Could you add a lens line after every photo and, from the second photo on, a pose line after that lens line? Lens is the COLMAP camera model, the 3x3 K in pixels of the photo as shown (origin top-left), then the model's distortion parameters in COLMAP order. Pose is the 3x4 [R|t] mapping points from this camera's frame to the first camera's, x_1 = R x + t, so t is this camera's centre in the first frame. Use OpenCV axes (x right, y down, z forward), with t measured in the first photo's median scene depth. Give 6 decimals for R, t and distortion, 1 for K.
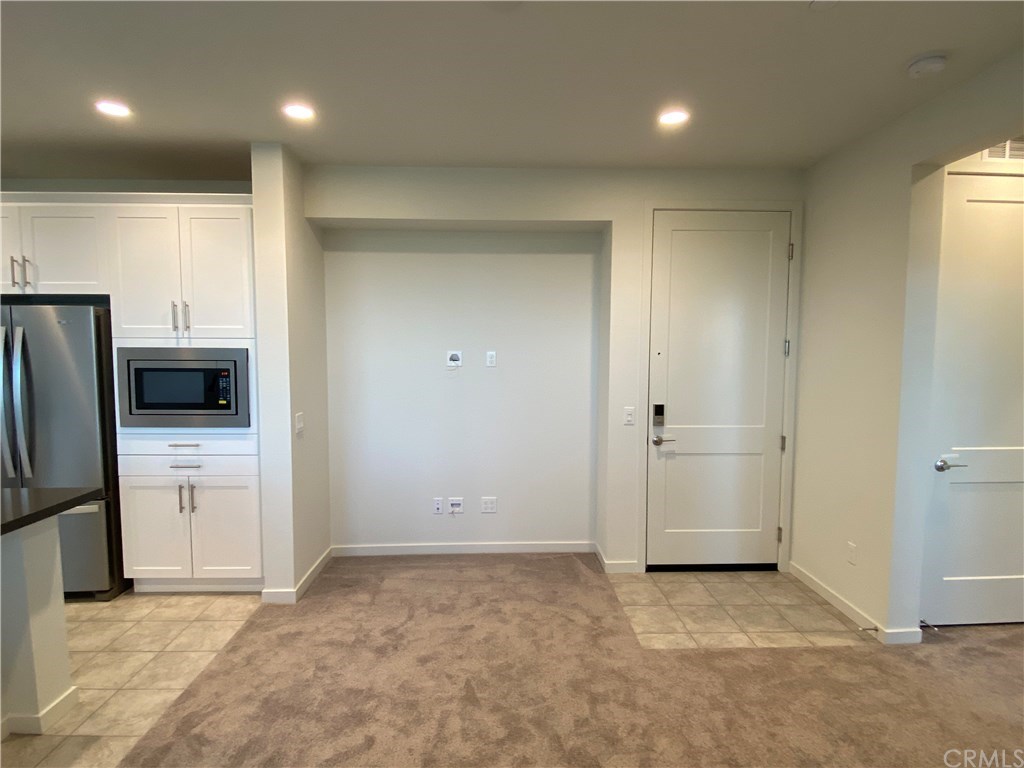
lens RADIAL K [[533.8, 0, 512.0], [0, 533.8, 384.0], [0, 0, 1]] dist [-0.003935, -0.001111]
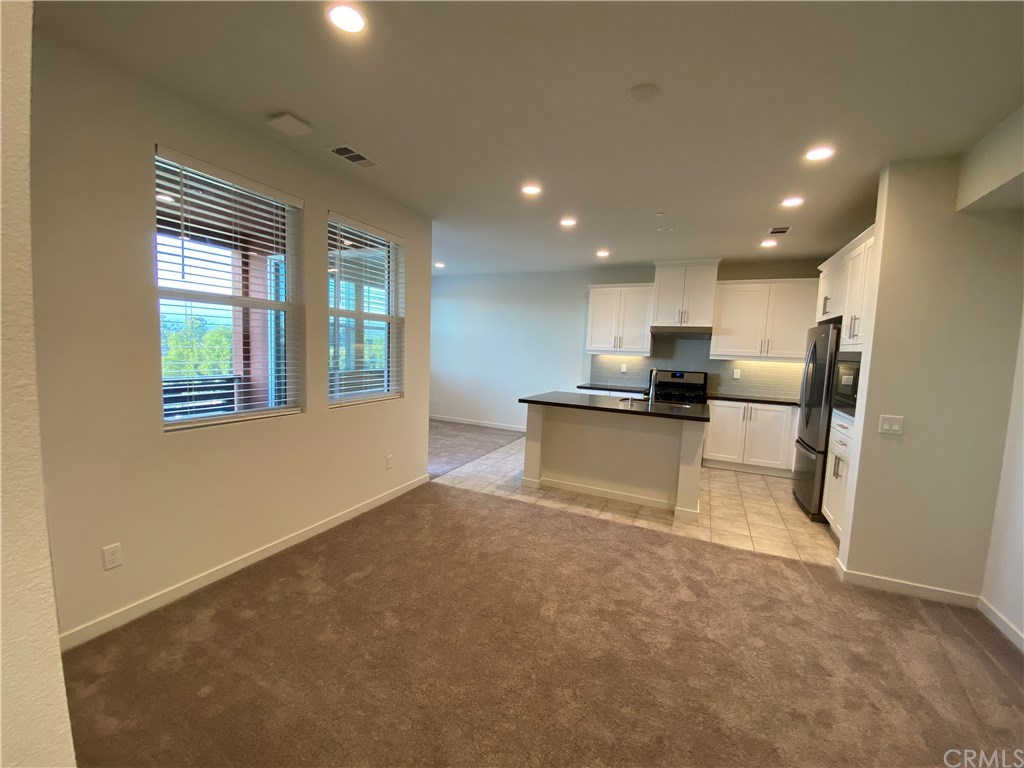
lens RADIAL K [[422.5, 0, 508.7], [0, 422.5, 386.3], [0, 0, 1]] dist [0.013029, -0.016239]
pose [[-0.461745, 0.063580, -0.884731, 0.678864], [-0.100601, 0.987238, 0.123451, -0.029502], [0.881290, 0.146008, -0.449456, 0.735515]]
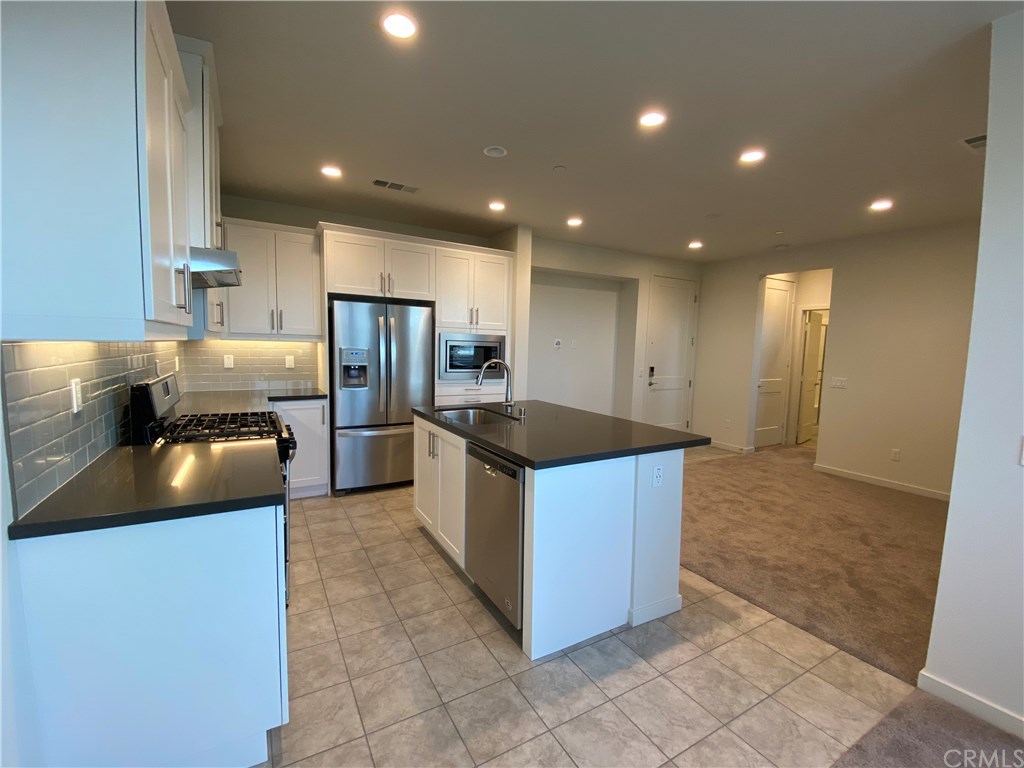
lens RADIAL K [[446.2, 0, 505.0], [0, 446.2, 384.9], [0, 0, 1]] dist [-0.000148, -0.000650]
pose [[0.888174, -0.023834, 0.458889, -1.208235], [0.010730, 0.999457, 0.031142, 0.055701], [-0.459382, -0.022736, 0.887948, -0.363793]]
